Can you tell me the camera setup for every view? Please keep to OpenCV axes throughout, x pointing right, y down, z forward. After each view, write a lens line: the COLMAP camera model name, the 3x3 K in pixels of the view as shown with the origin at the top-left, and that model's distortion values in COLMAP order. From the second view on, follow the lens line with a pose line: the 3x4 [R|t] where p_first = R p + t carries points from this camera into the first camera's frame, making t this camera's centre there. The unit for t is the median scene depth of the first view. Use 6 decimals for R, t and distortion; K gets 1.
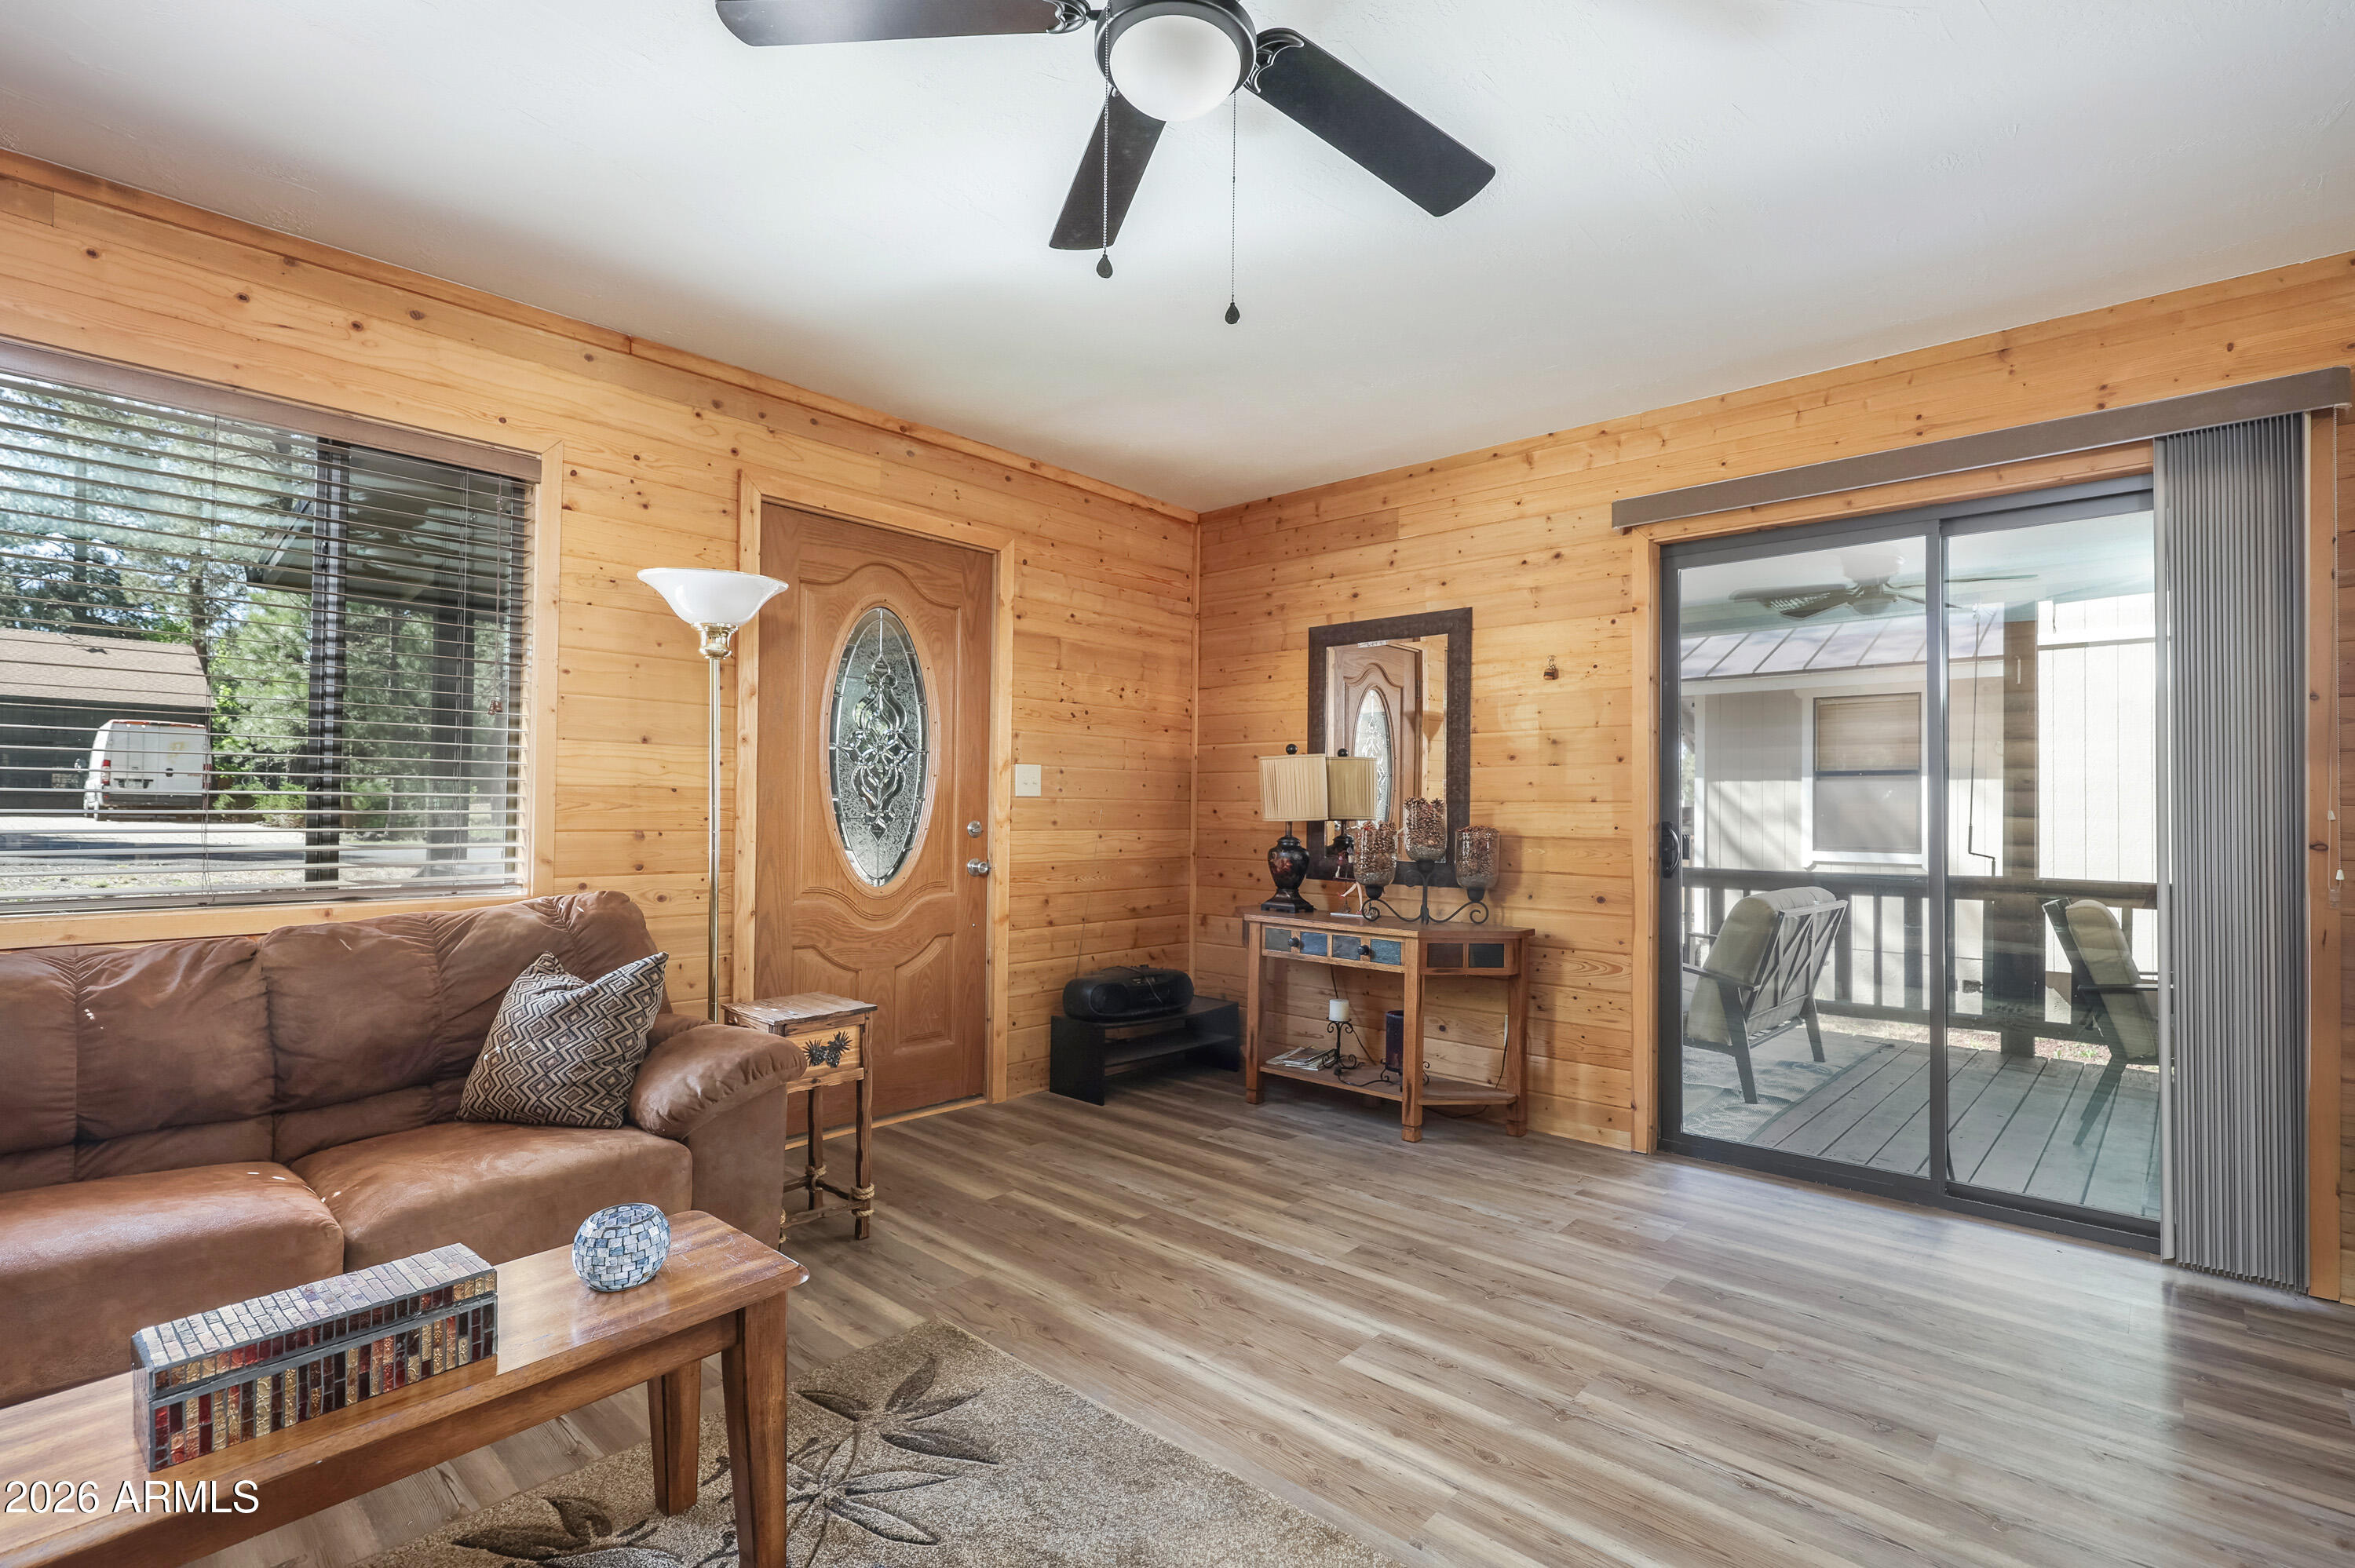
lens RADIAL K [[1092.2, 0, 1192.1], [0, 1092.2, 794.2], [0, 0, 1]] dist [0.001754, 0.000105]
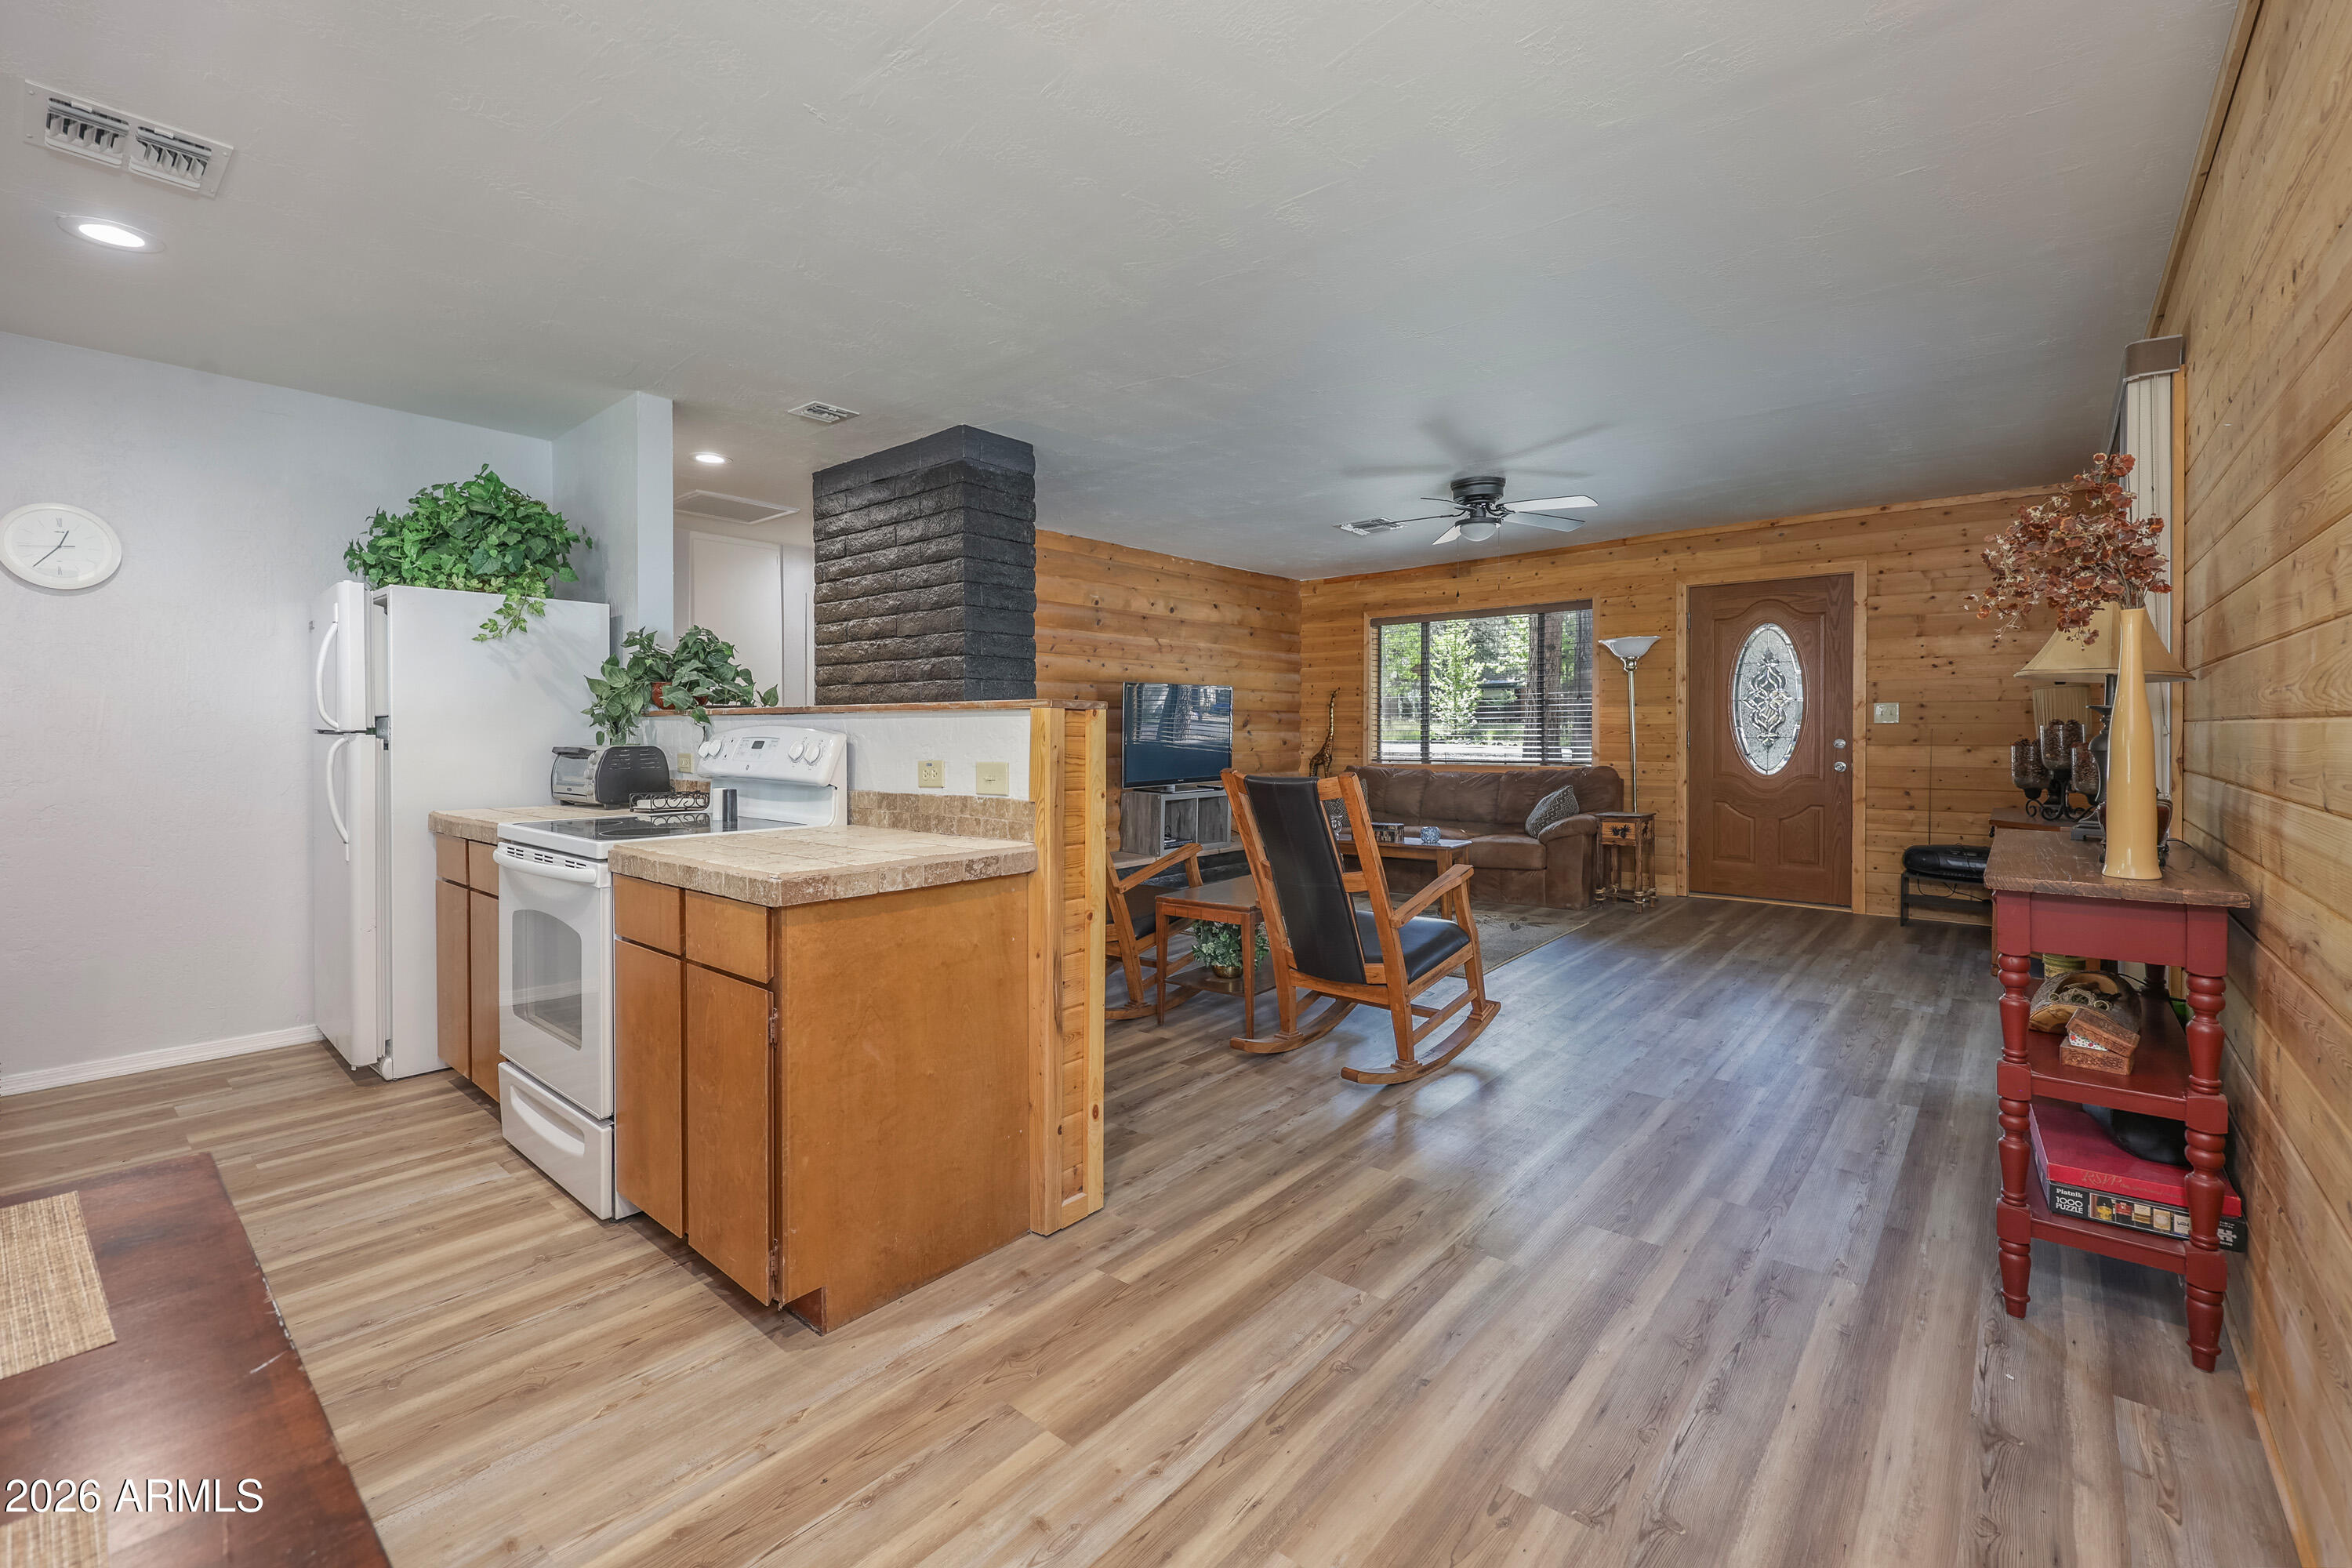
lens RADIAL K [[1002.7, 0, 1188.6], [0, 1002.7, 740.6], [0, 0, 1]] dist [-0.001282, -0.000198]
pose [[0.025403, -0.000128, -0.999677, 1.269334], [0.020271, 0.999794, 0.000387, 0.005892], [0.999472, -0.020274, 0.025400, -0.022079]]
